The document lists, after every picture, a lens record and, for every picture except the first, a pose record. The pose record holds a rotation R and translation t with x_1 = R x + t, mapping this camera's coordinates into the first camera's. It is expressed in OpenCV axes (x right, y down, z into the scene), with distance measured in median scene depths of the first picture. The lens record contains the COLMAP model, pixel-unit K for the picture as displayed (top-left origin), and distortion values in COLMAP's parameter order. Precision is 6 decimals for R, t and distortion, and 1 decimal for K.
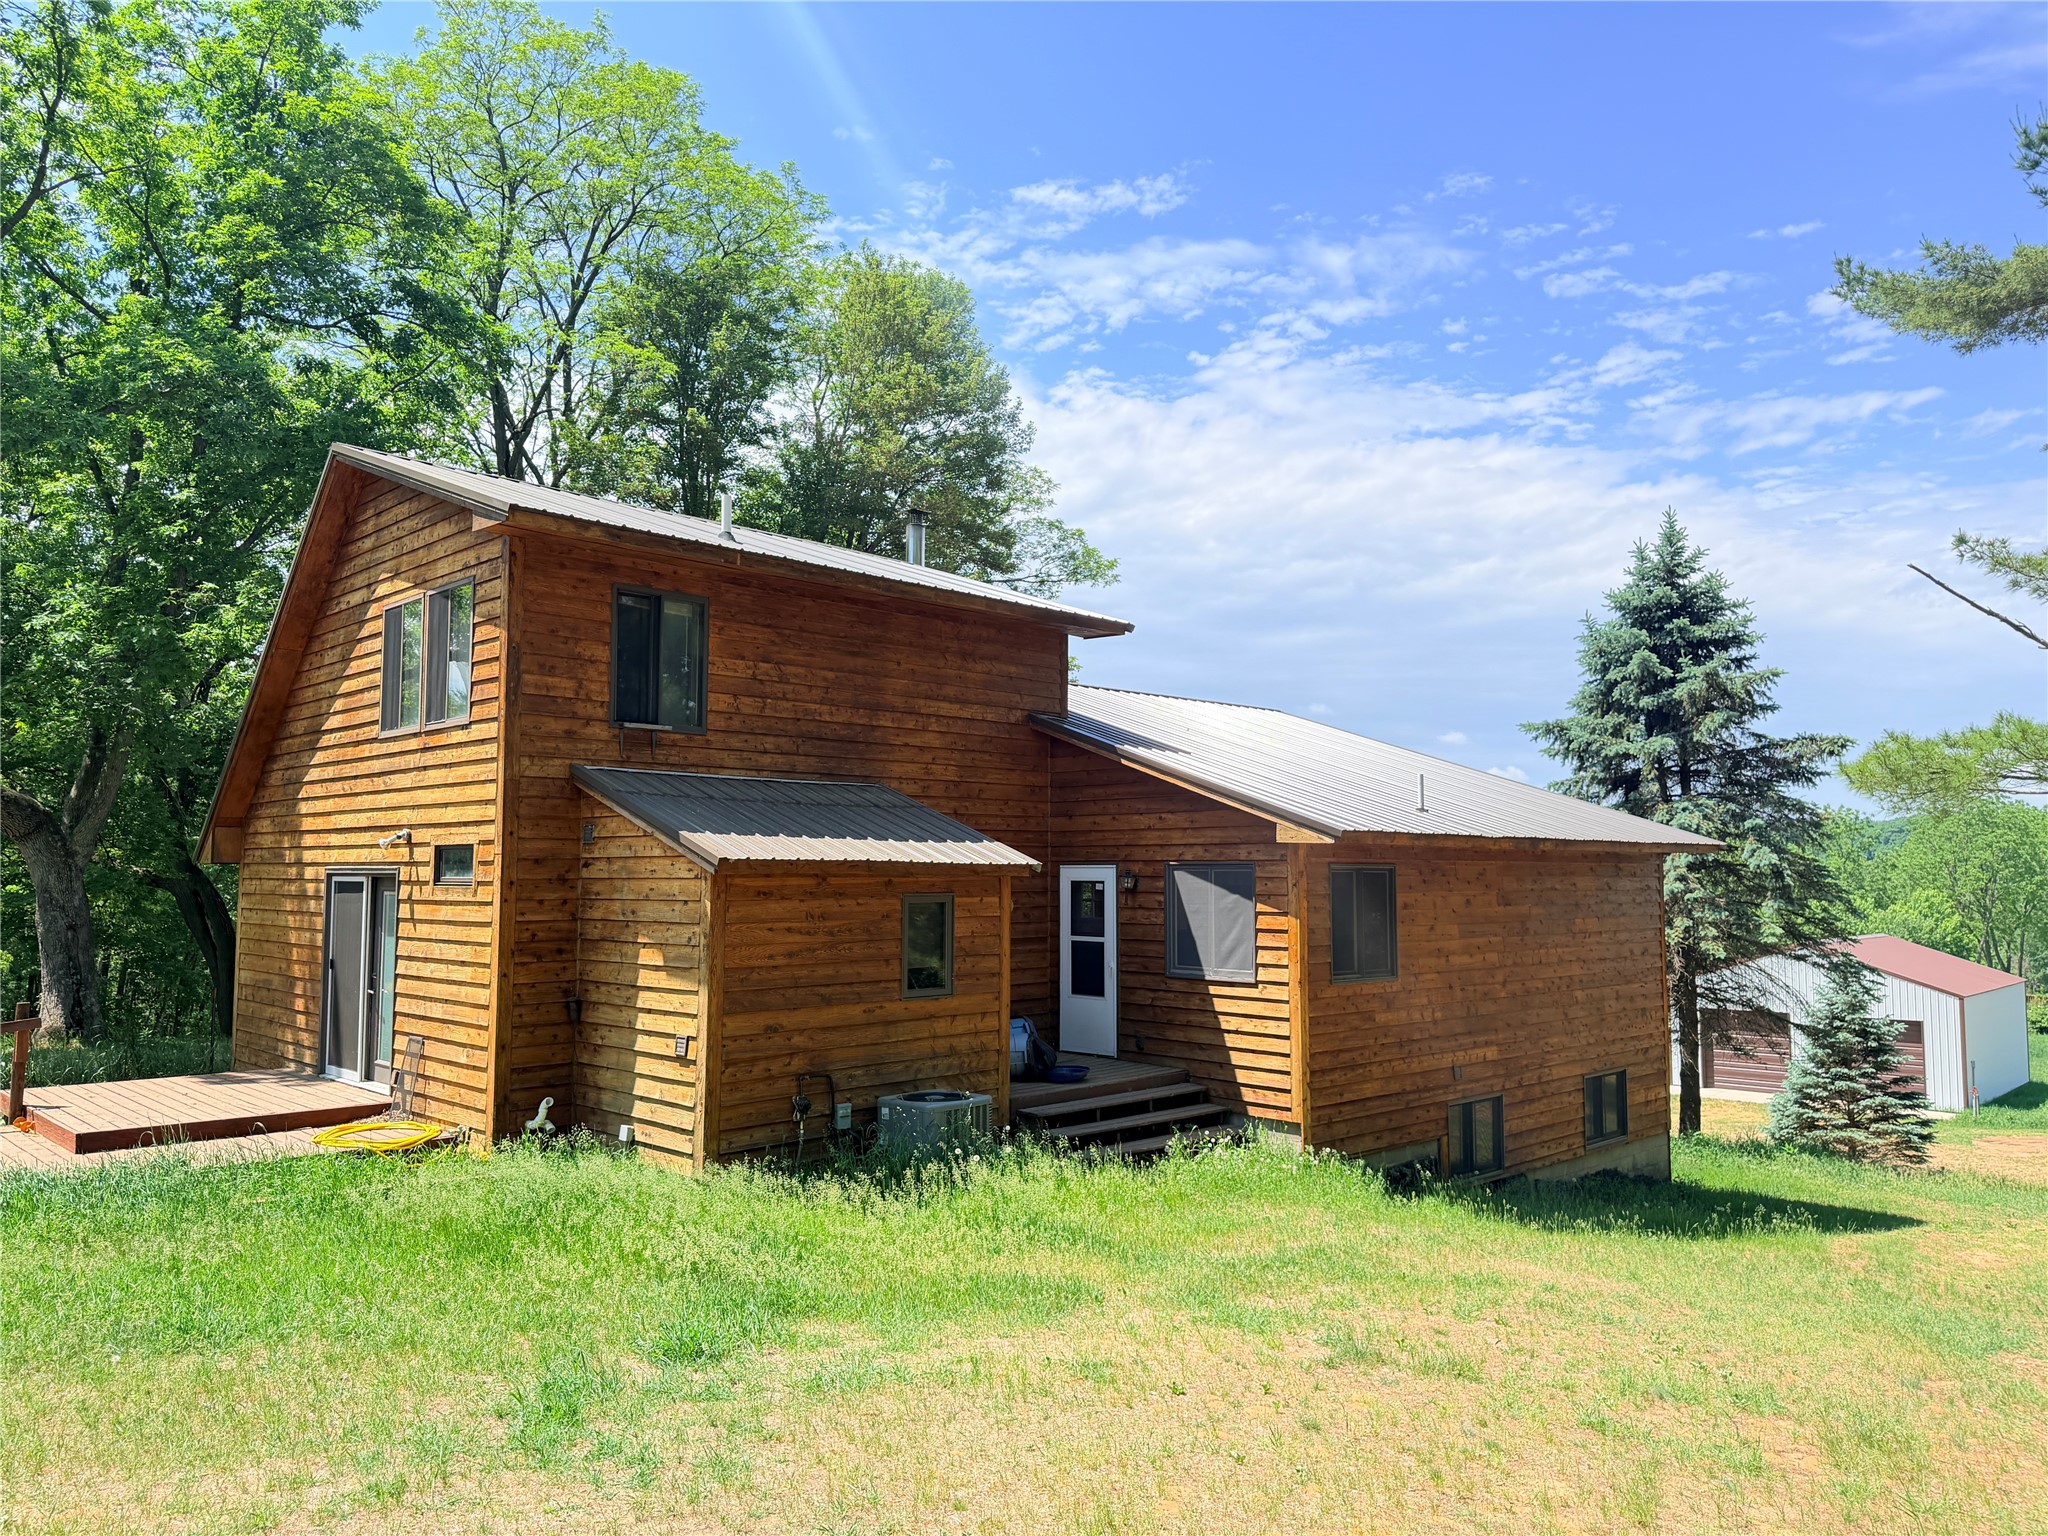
lens RADIAL K [[1435.1, 0, 1024.0], [0, 1435.1, 768.0], [0, 0, 1]] dist [0.054741, -0.011028]
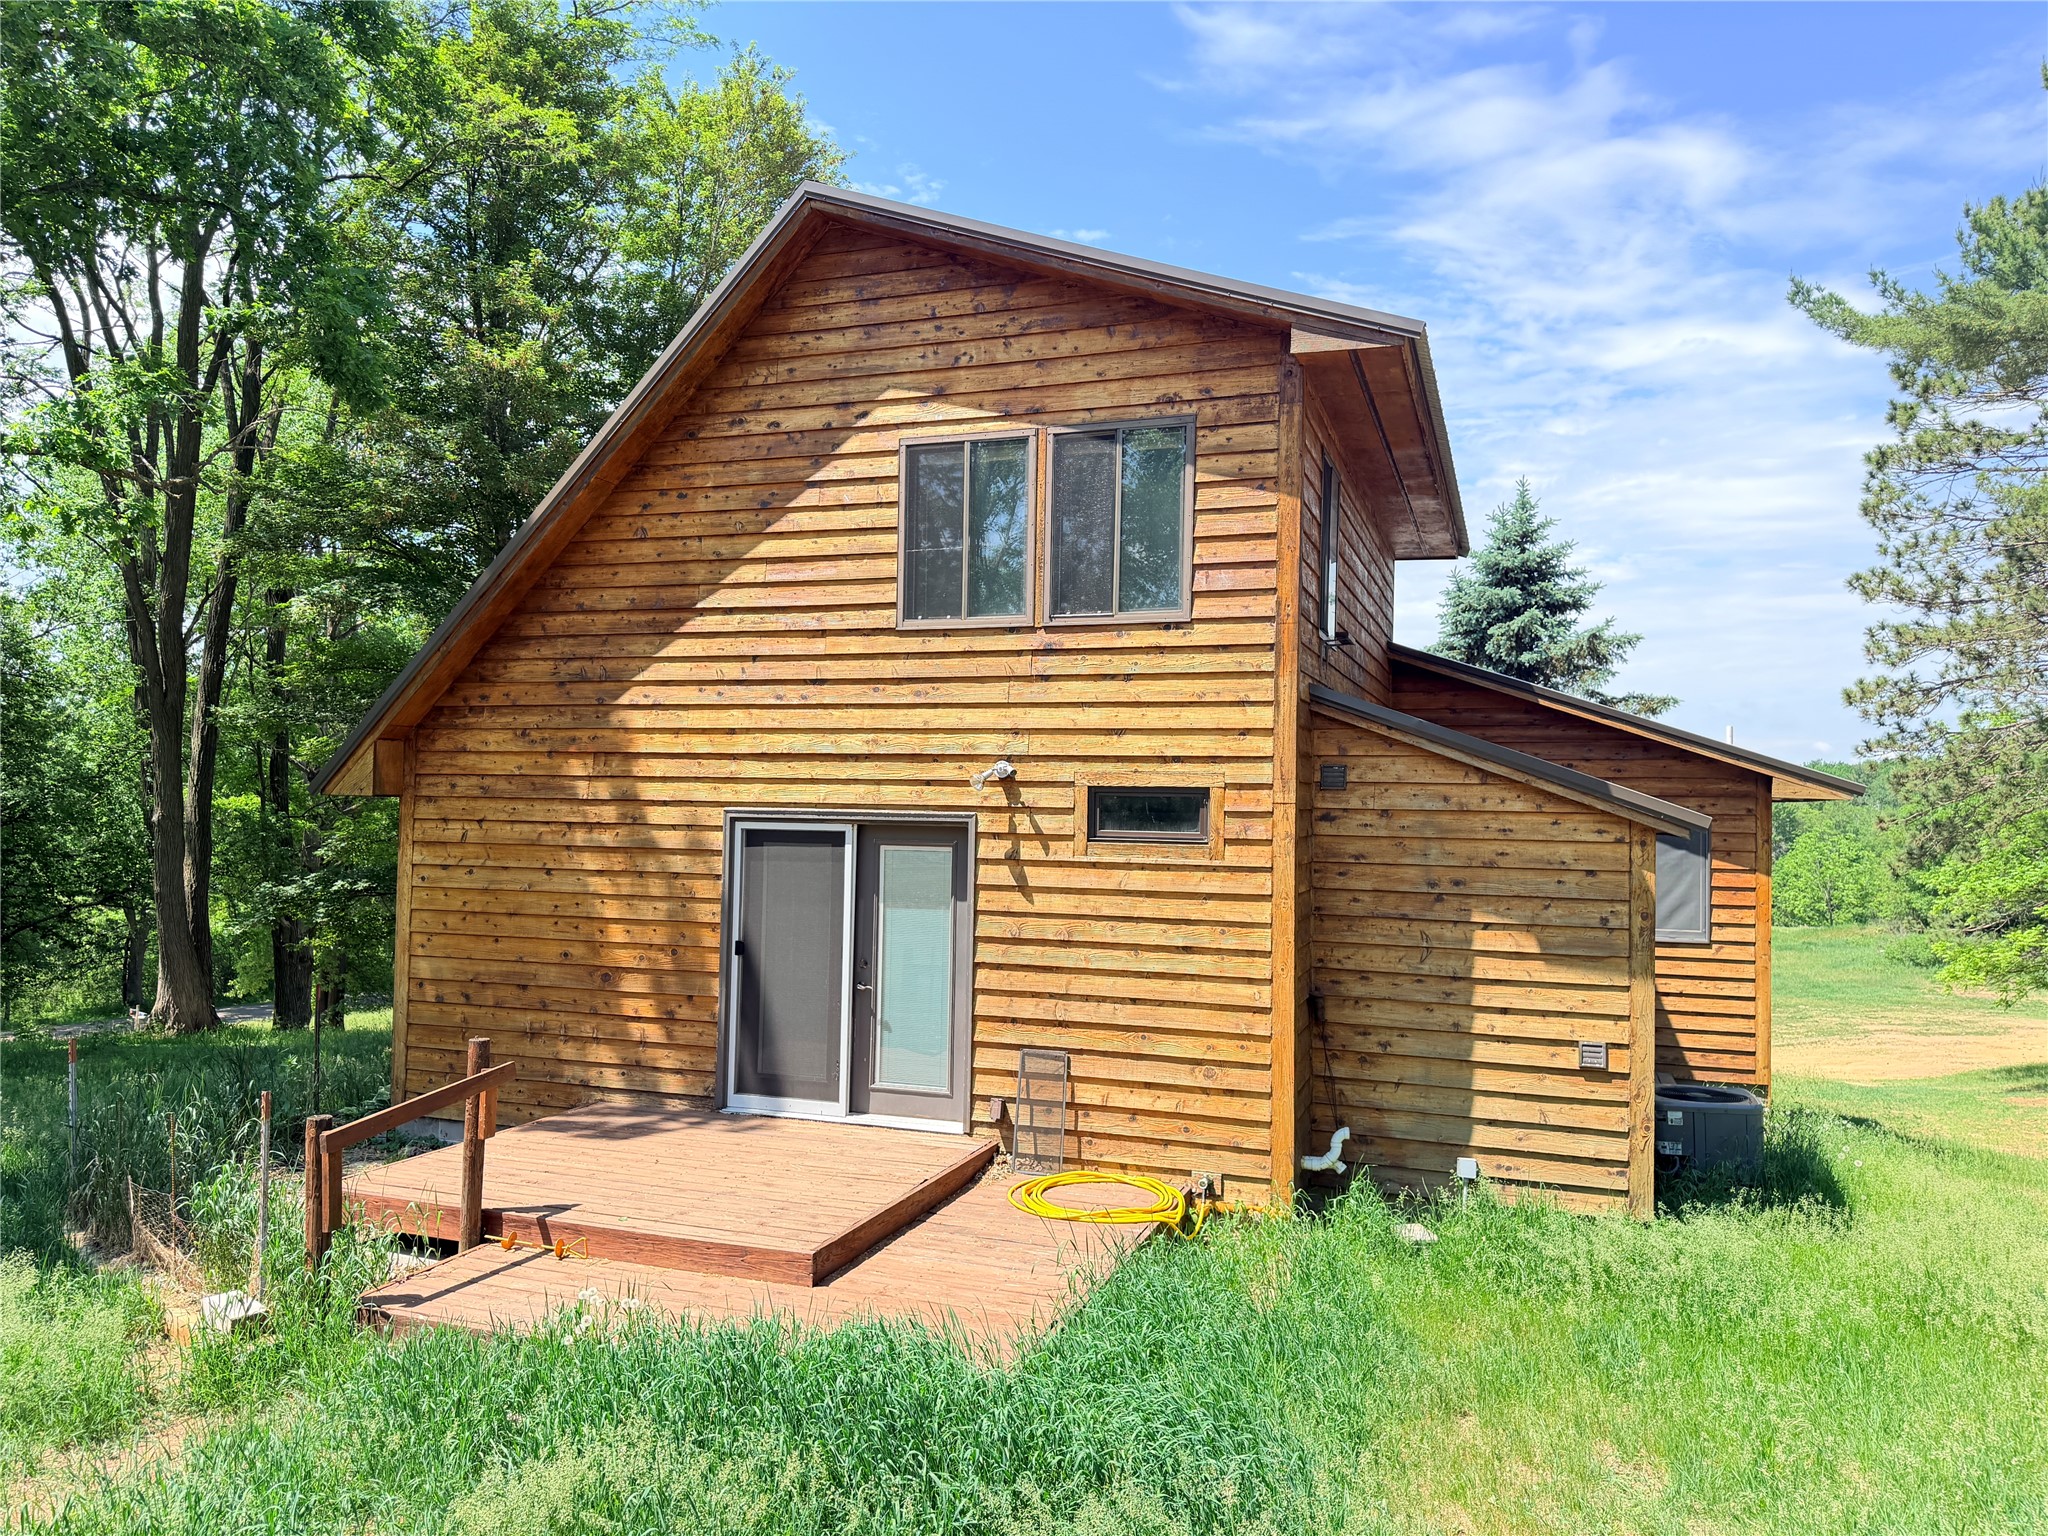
lens RADIAL K [[1435.1, 0, 1024.0], [0, 1435.1, 768.0], [0, 0, 1]] dist [0.054741, -0.011028]
pose [[0.903306, 0.023629, 0.428345, -0.708099], [-0.047168, 0.997899, 0.044423, 0.013294], [-0.426395, -0.060332, 0.902523, 0.353705]]
